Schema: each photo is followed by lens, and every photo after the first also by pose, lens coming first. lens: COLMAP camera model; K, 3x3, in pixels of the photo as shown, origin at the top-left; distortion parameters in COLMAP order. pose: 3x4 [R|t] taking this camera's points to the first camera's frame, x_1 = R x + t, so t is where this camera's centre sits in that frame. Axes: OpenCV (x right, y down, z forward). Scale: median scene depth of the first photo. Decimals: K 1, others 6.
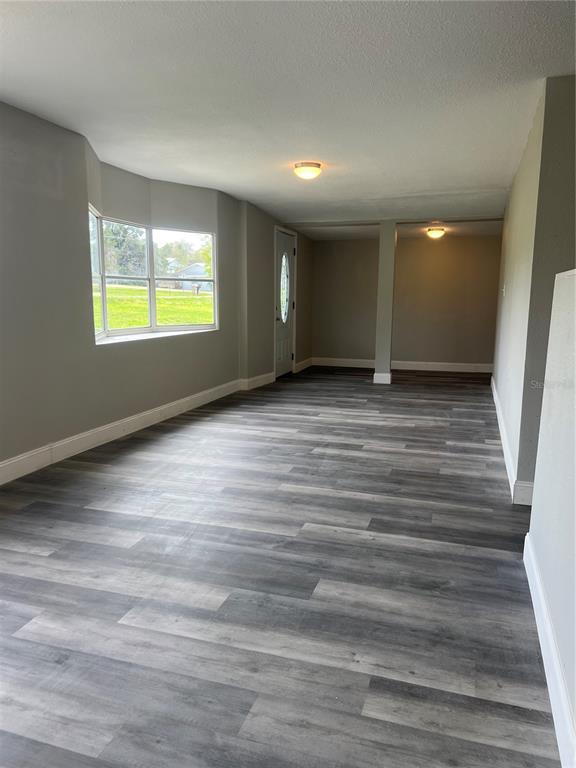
lens RADIAL K [[580.5, 0, 286.1], [0, 580.5, 385.6], [0, 0, 1]] dist [0.060082, -0.065933]
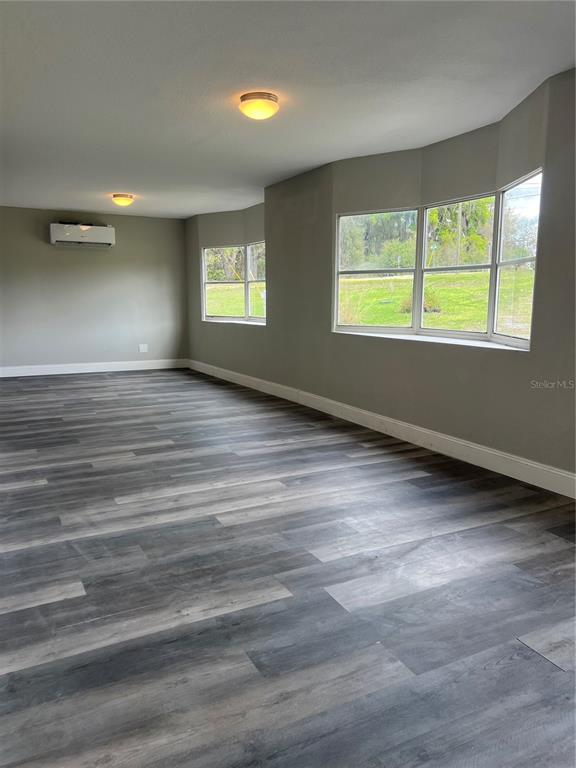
lens RADIAL K [[580.5, 0, 286.2], [0, 580.5, 387.3], [0, 0, 1]] dist [0.060082, -0.065933]
pose [[-0.708712, 0.107863, -0.697204, 0.512695], [-0.106969, 0.960389, 0.257314, -0.223508], [0.697342, 0.256941, -0.669101, 1.520633]]
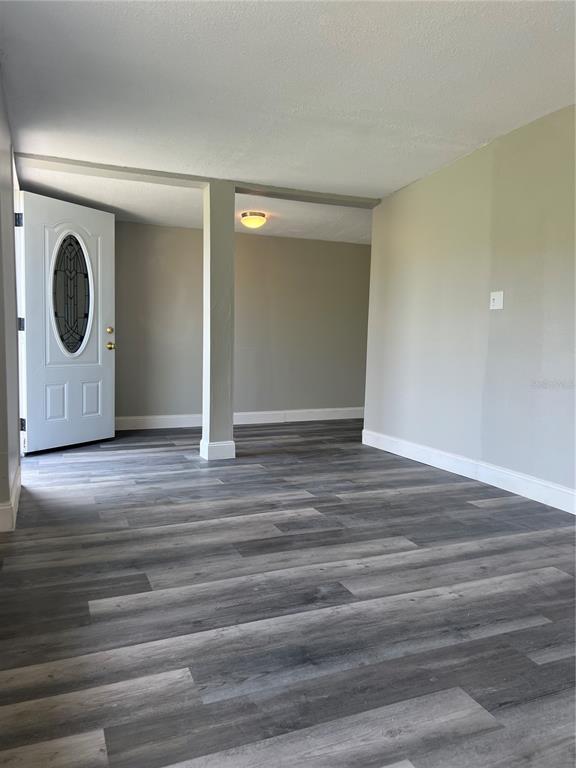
lens RADIAL K [[574.5, 0, 288.4], [0, 574.5, 382.4], [0, 0, 1]] dist [-0.013038, -0.003312]
pose [[0.762603, -0.046155, 0.645218, -0.237984], [0.083191, 0.996166, -0.027066, -0.089332], [-0.641495, 0.074317, 0.763519, 0.791828]]
